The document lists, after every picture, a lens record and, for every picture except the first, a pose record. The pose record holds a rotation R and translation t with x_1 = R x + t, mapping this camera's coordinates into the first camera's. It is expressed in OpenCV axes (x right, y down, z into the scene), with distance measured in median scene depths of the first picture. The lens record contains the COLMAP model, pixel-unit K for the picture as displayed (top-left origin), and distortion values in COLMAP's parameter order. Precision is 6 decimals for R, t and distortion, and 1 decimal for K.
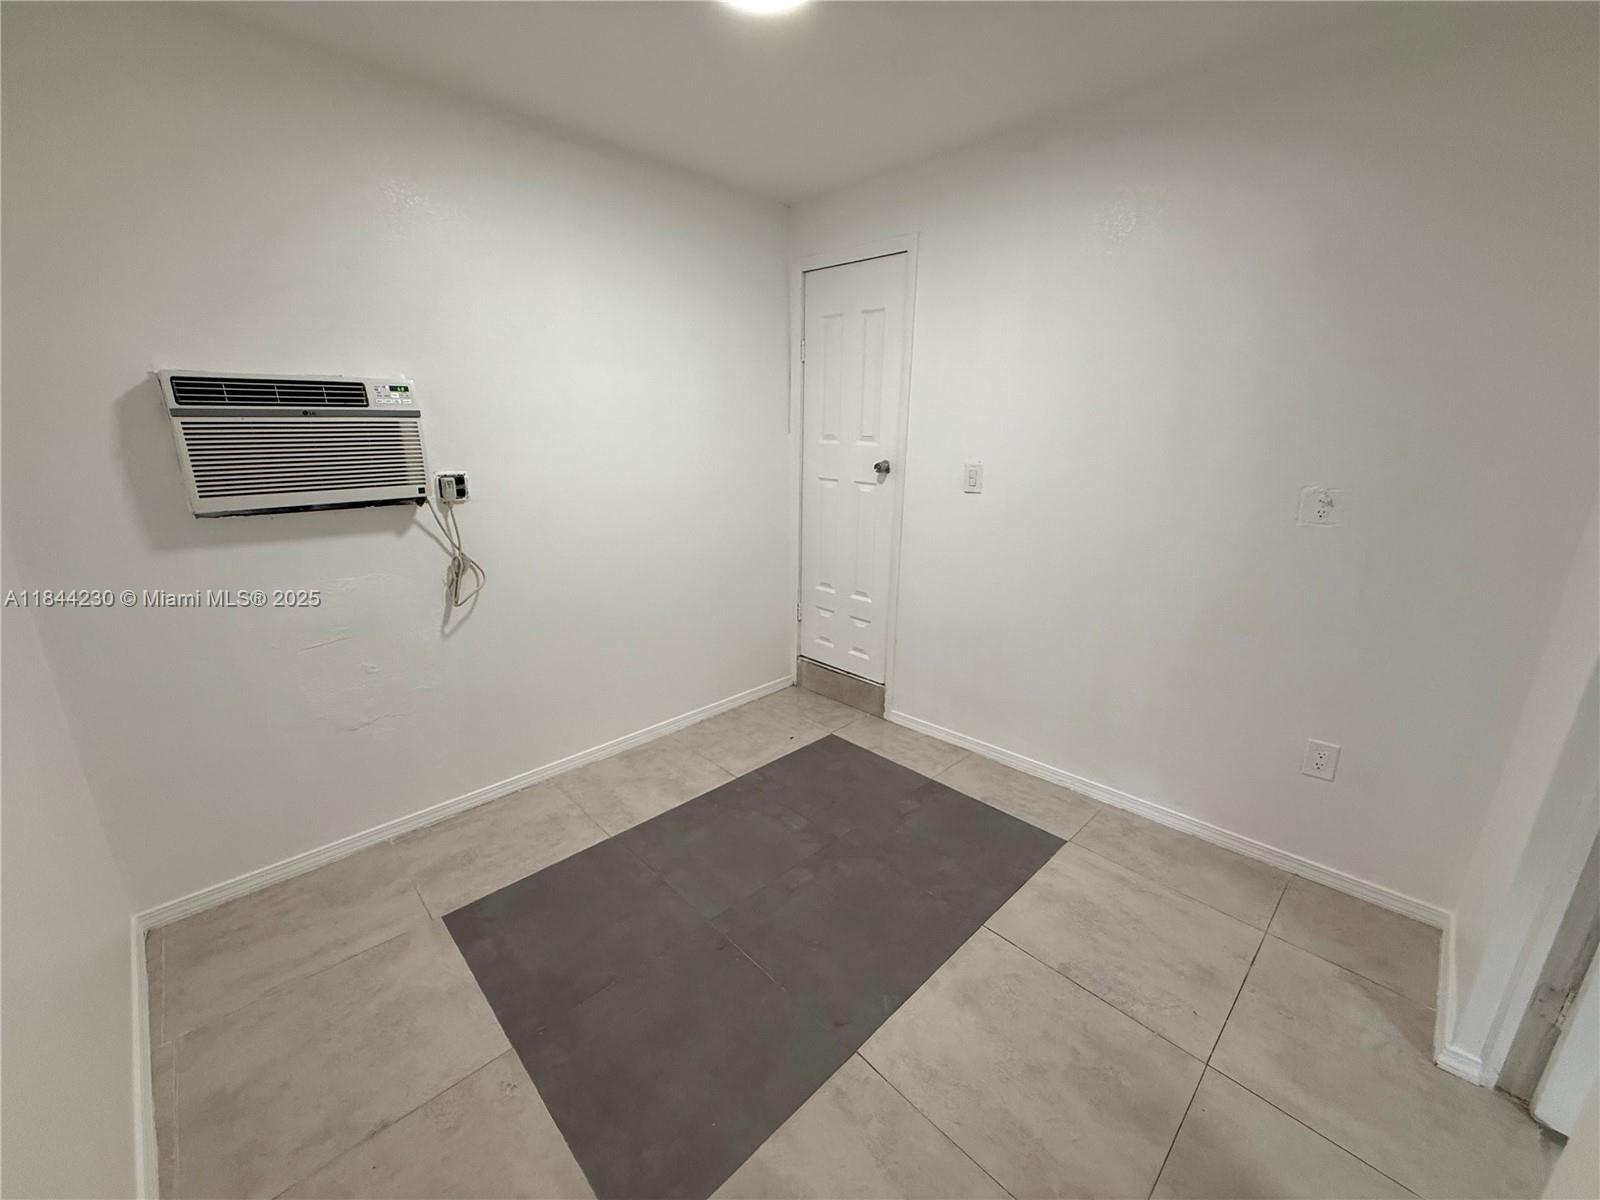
lens RADIAL K [[636.1, 0, 798.6], [0, 636.1, 604.7], [0, 0, 1]] dist [0.001450, -0.000134]
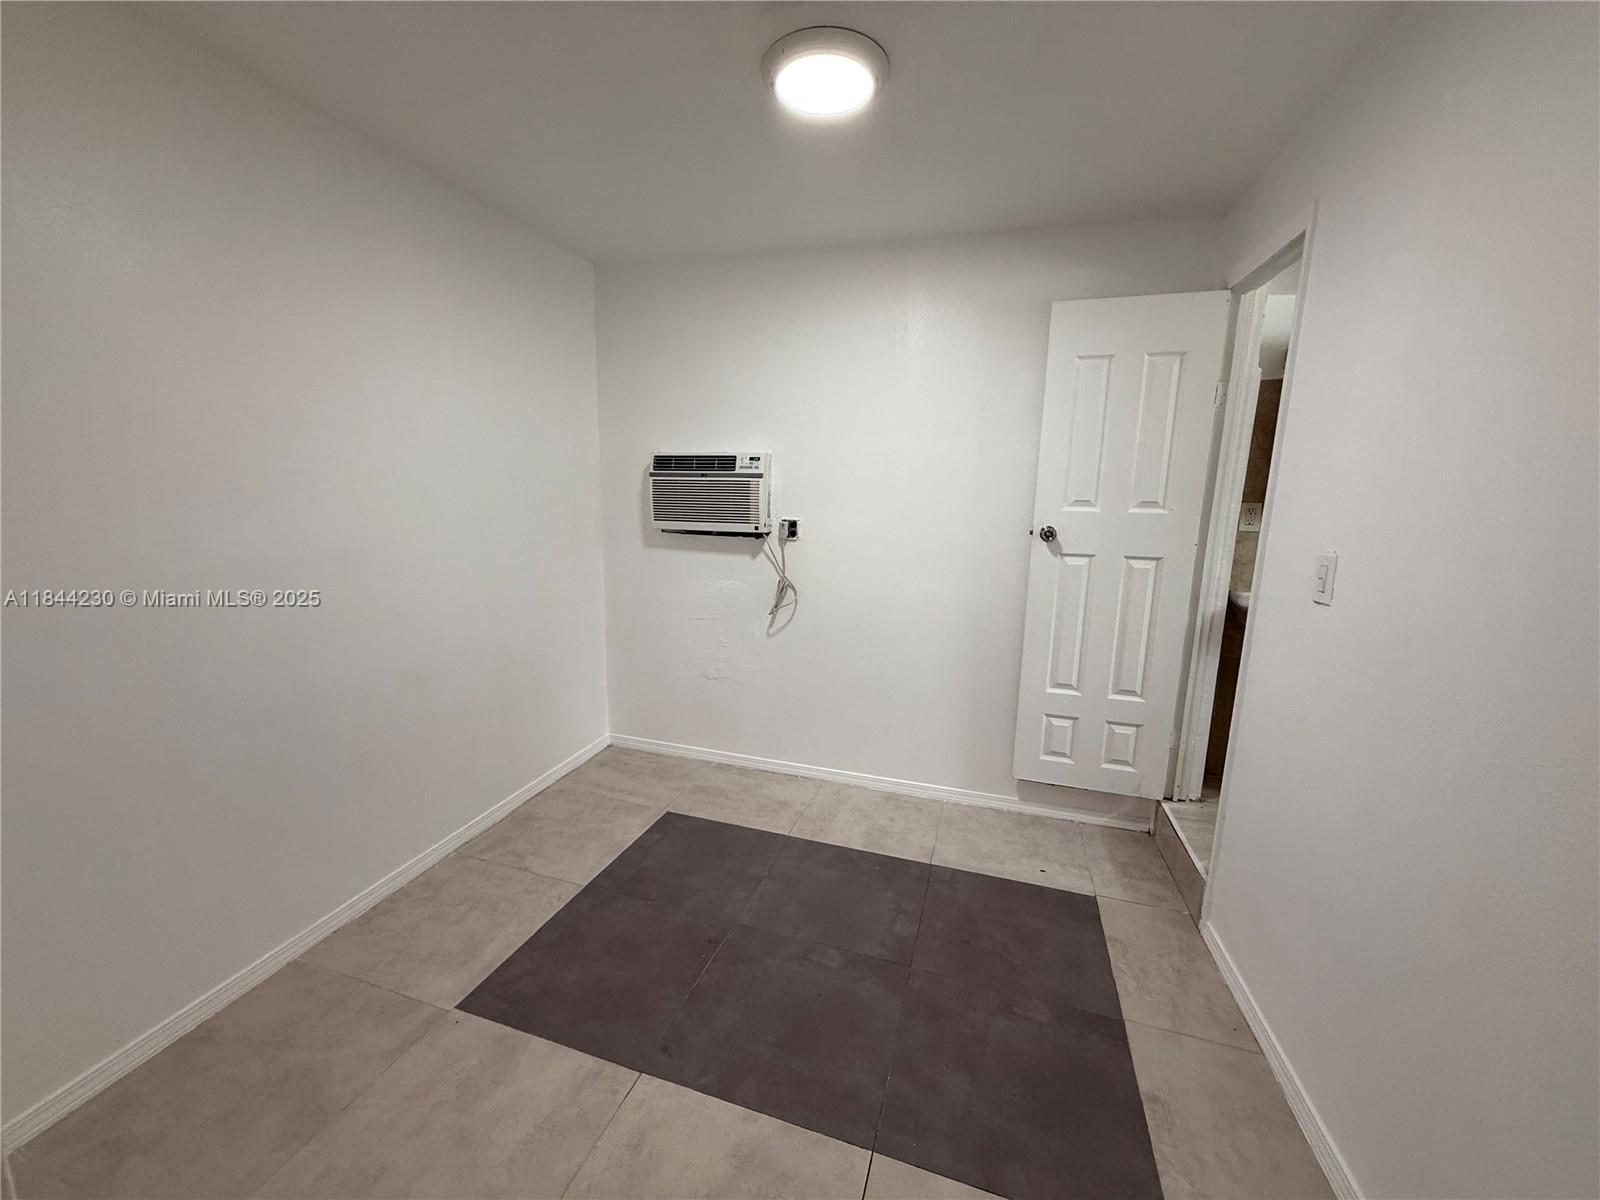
lens RADIAL K [[636.1, 0, 792.7], [0, 636.1, 603.9], [0, 0, 1]] dist [0.001450, -0.000134]
pose [[0.465022, 0.163856, -0.870003, 0.701070], [-0.262488, 0.964052, 0.041267, -0.093503], [0.845491, 0.209175, 0.491316, 0.394932]]
